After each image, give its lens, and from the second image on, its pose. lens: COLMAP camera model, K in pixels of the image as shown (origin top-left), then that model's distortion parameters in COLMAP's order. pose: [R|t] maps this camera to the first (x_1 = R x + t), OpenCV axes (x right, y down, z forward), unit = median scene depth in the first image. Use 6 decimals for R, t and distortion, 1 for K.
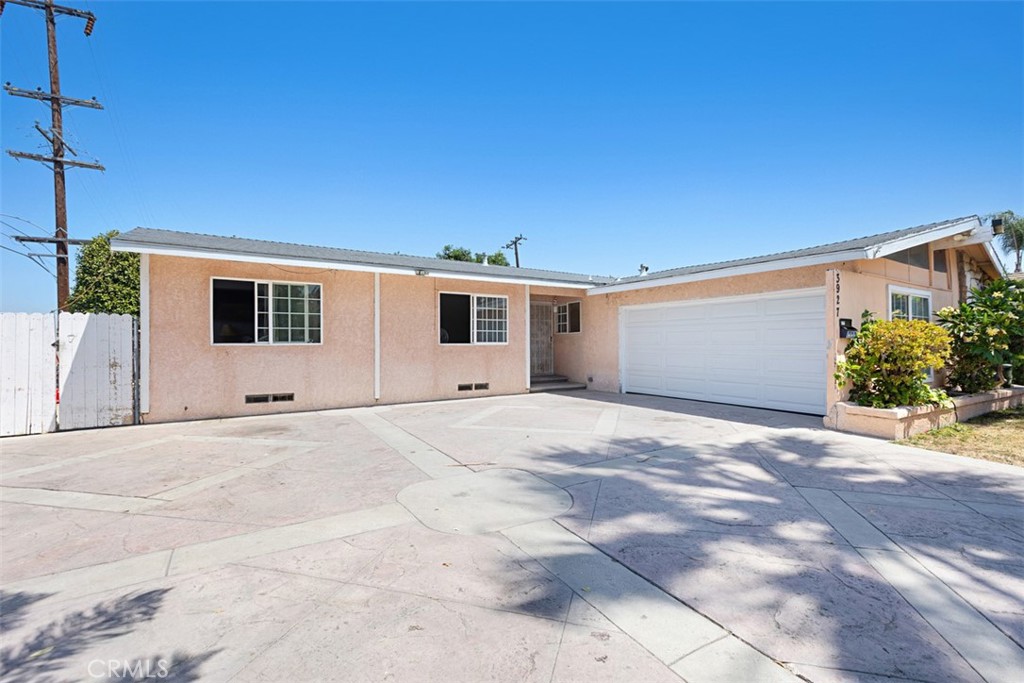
lens RADIAL K [[456.1, 0, 514.4], [0, 456.1, 342.2], [0, 0, 1]] dist [0.000250, 0.000677]
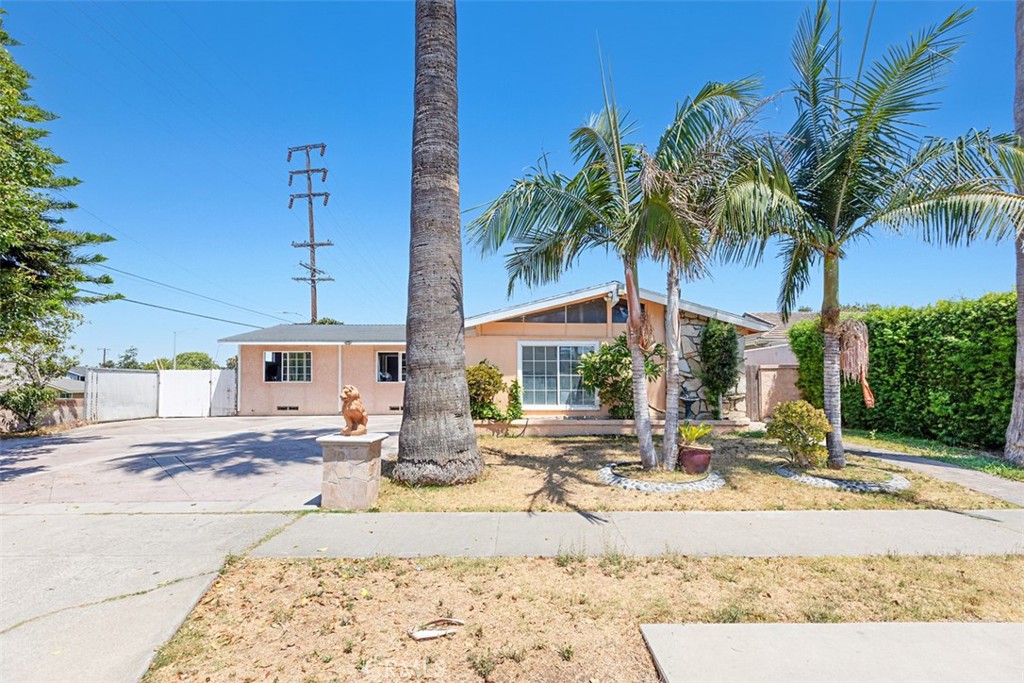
lens RADIAL K [[456.1, 0, 520.3], [0, 456.1, 370.9], [0, 0, 1]] dist [0.000250, 0.000677]
pose [[0.857725, -0.013651, -0.513928, 1.403840], [0.000894, 0.999686, -0.025061, 0.006630], [0.514109, 0.021035, 0.857467, -0.225276]]
